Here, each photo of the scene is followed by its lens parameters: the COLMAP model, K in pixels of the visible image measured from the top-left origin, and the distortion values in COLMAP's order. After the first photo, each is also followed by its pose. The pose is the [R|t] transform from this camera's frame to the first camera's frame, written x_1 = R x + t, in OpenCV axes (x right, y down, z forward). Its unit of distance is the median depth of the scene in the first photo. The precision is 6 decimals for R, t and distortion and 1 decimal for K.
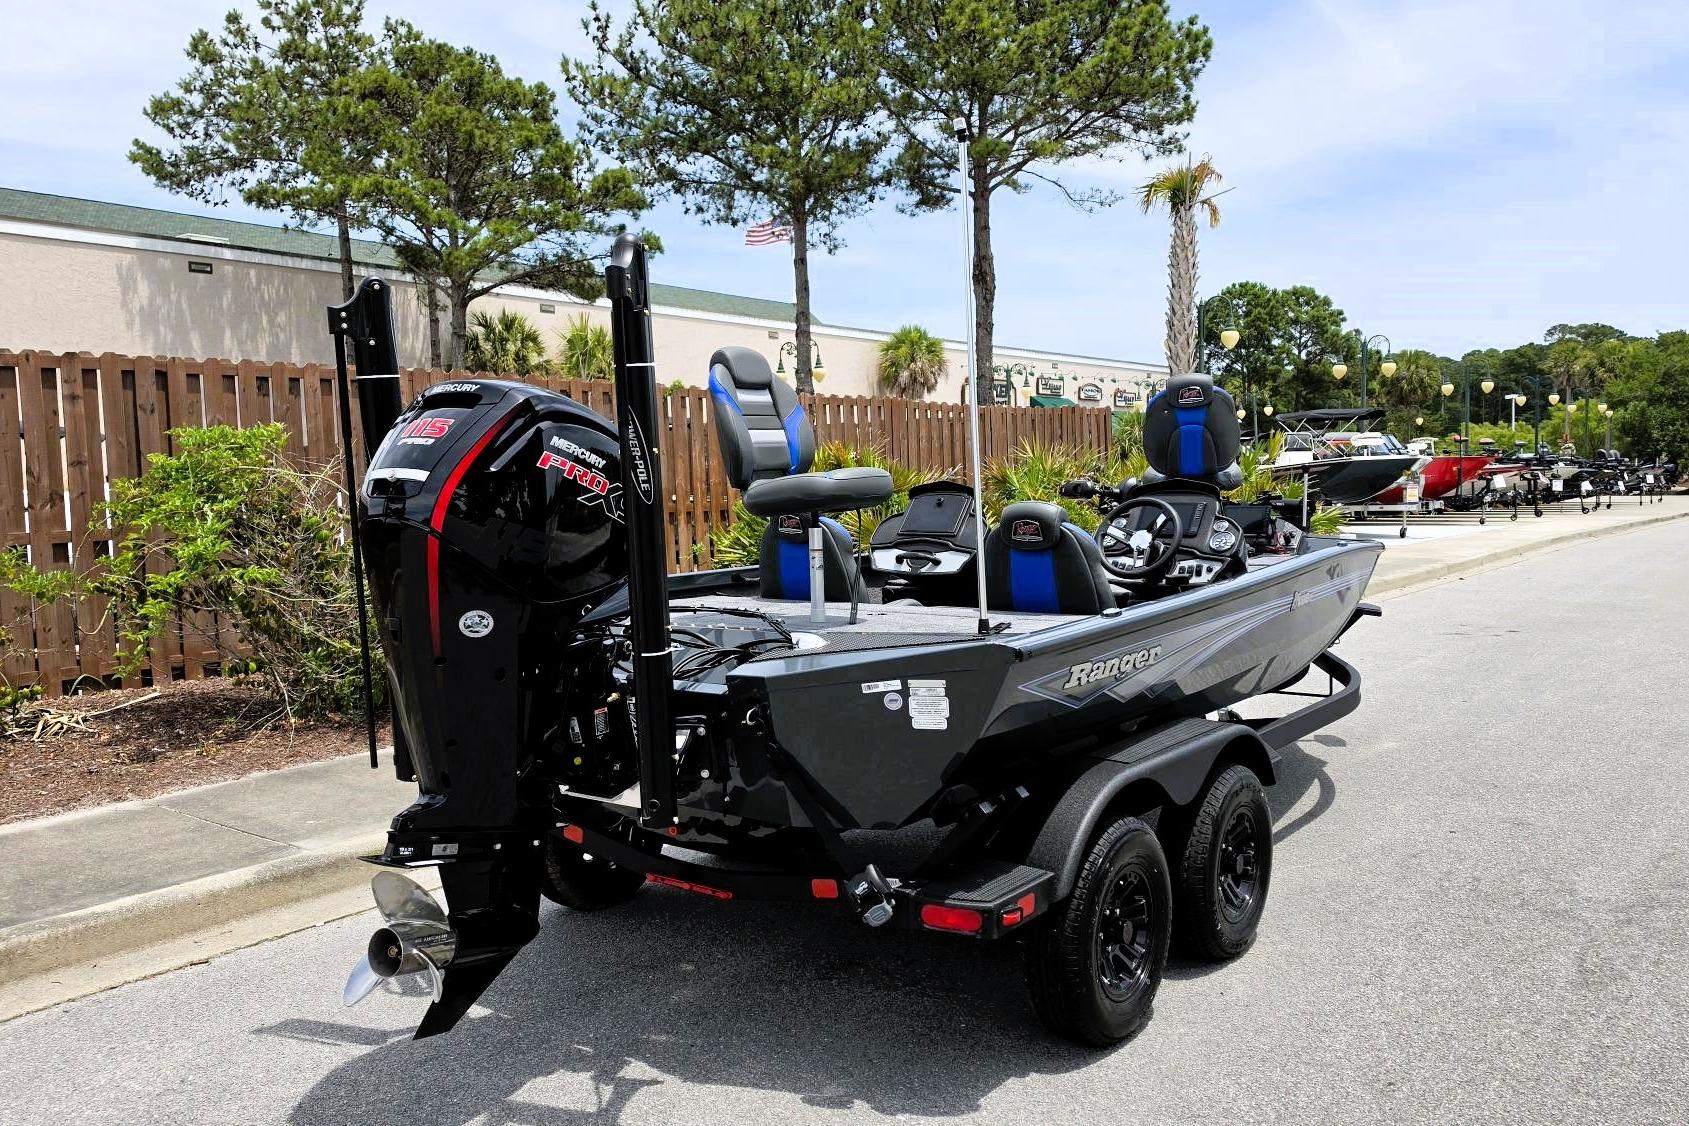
lens RADIAL K [[1372.3, 0, 813.5], [0, 1372.3, 555.2], [0, 0, 1]] dist [0.101893, -0.153827]
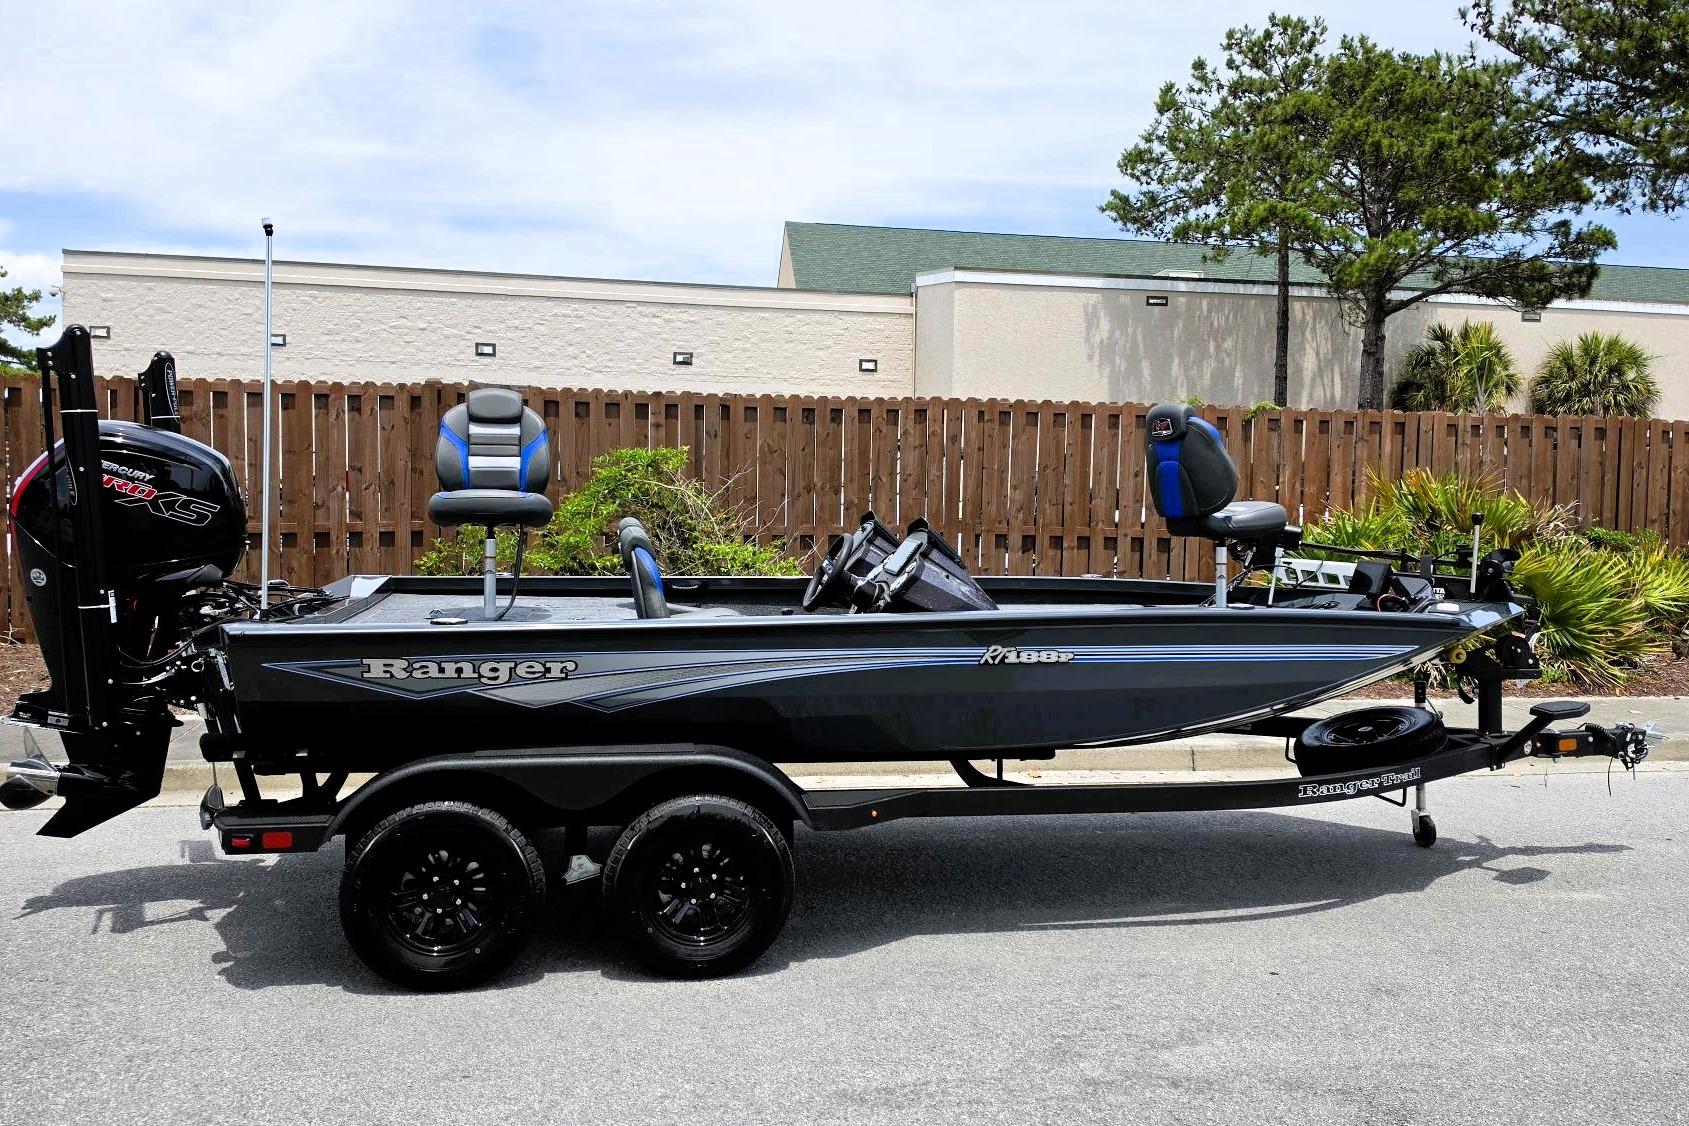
lens RADIAL K [[1372.3, 0, 857.4], [0, 1372.3, 571.8], [0, 0, 1]] dist [0.101893, -0.153827]
pose [[0.738274, 0.072812, -0.670560, 0.179996], [-0.073513, 0.996920, 0.027314, -0.008137], [0.670483, 0.029129, 0.741352, 0.053811]]
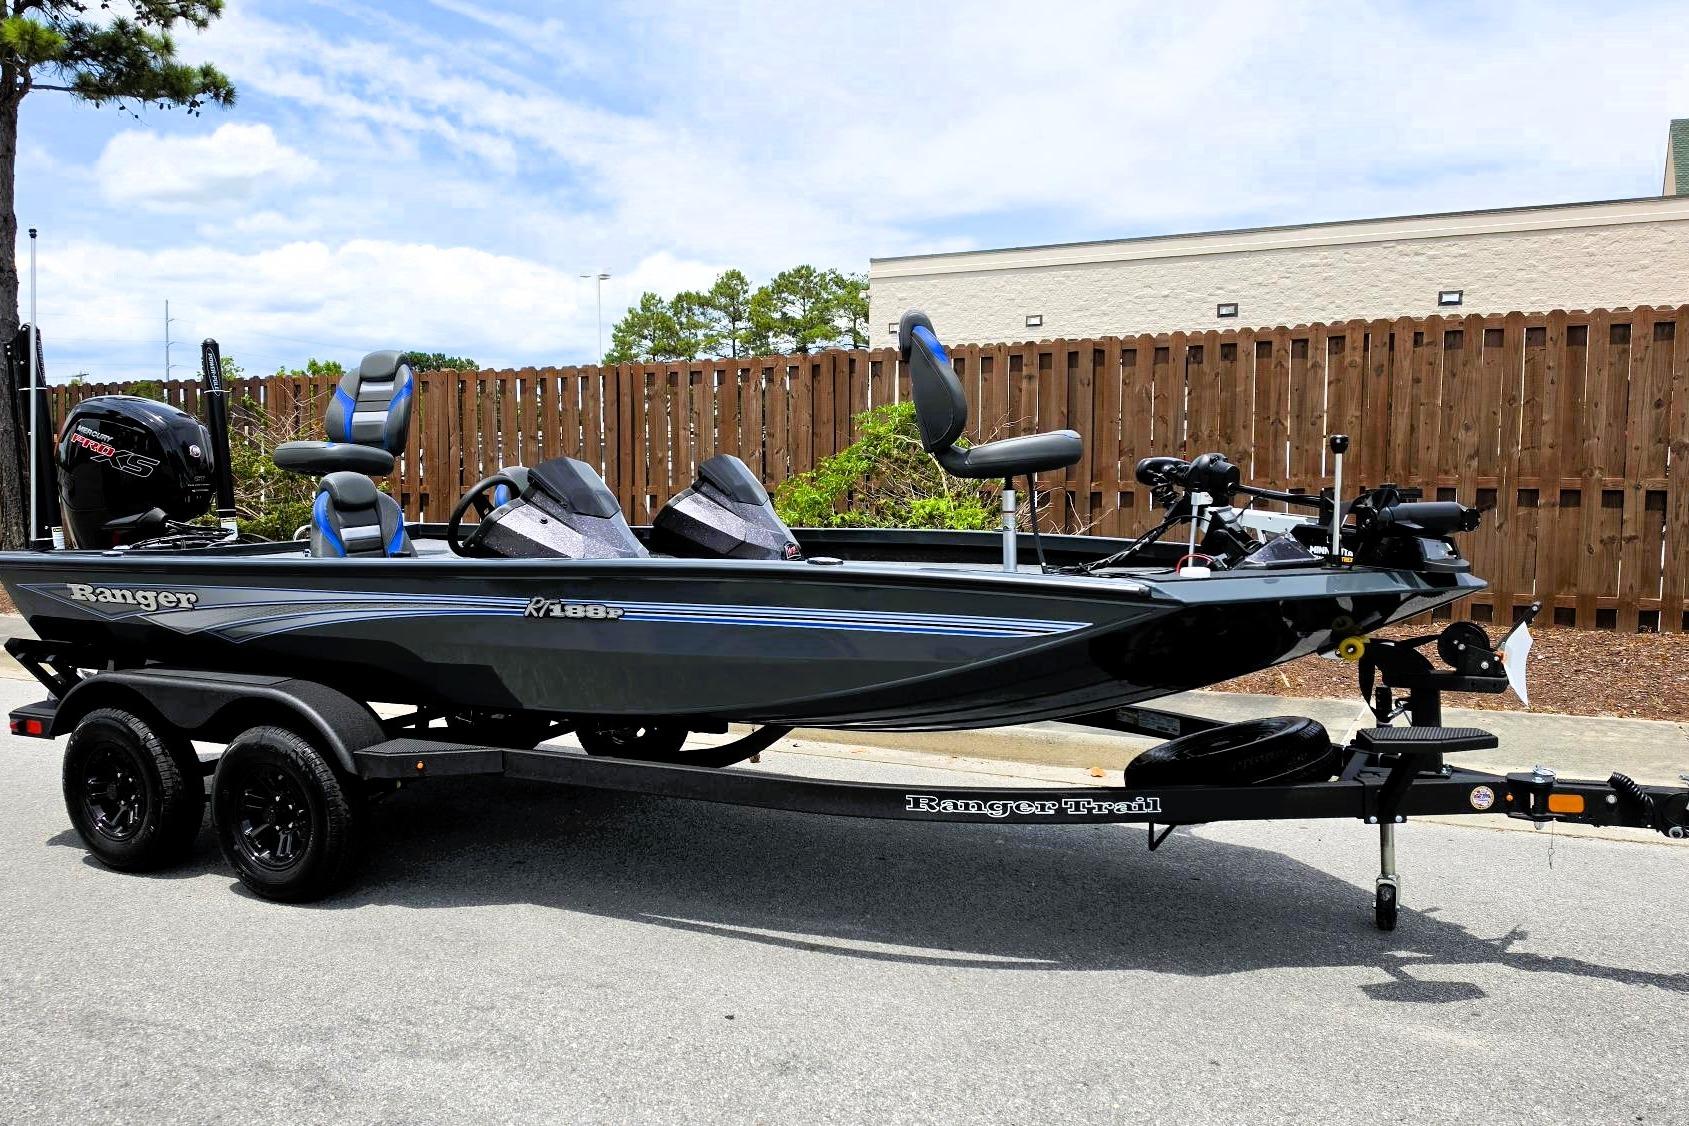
lens RADIAL K [[1372.3, 0, 815.9], [0, 1372.3, 564.4], [0, 0, 1]] dist [0.101893, -0.153827]
pose [[0.181698, 0.095996, -0.978658, 0.240259], [-0.055157, 0.994652, 0.087325, -0.014900], [0.981806, 0.038113, 0.186021, 0.205529]]
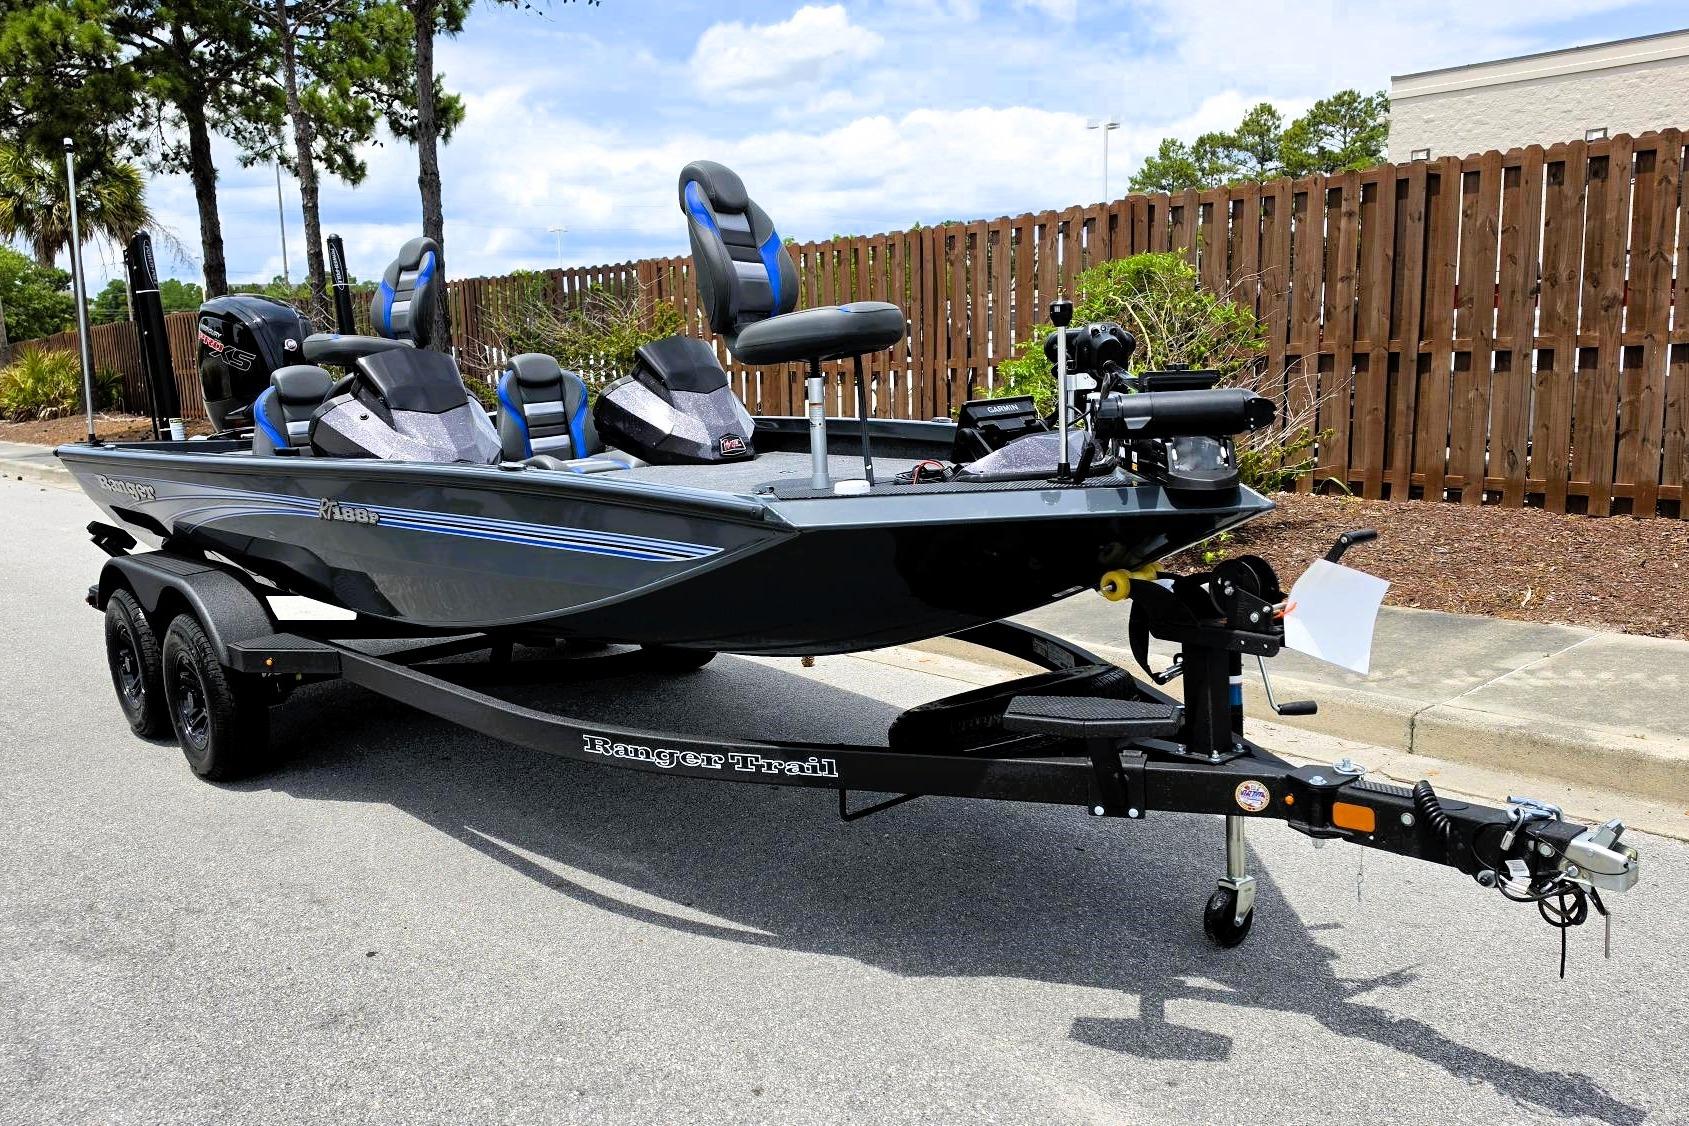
lens RADIAL K [[1372.3, 0, 823.3], [0, 1372.3, 589.7], [0, 0, 1]] dist [0.101893, -0.153827]
pose [[-0.197738, 0.207143, -0.958119, 0.216685], [-0.014521, 0.976692, 0.214155, -0.019634], [0.980147, 0.056260, -0.190121, 0.292173]]
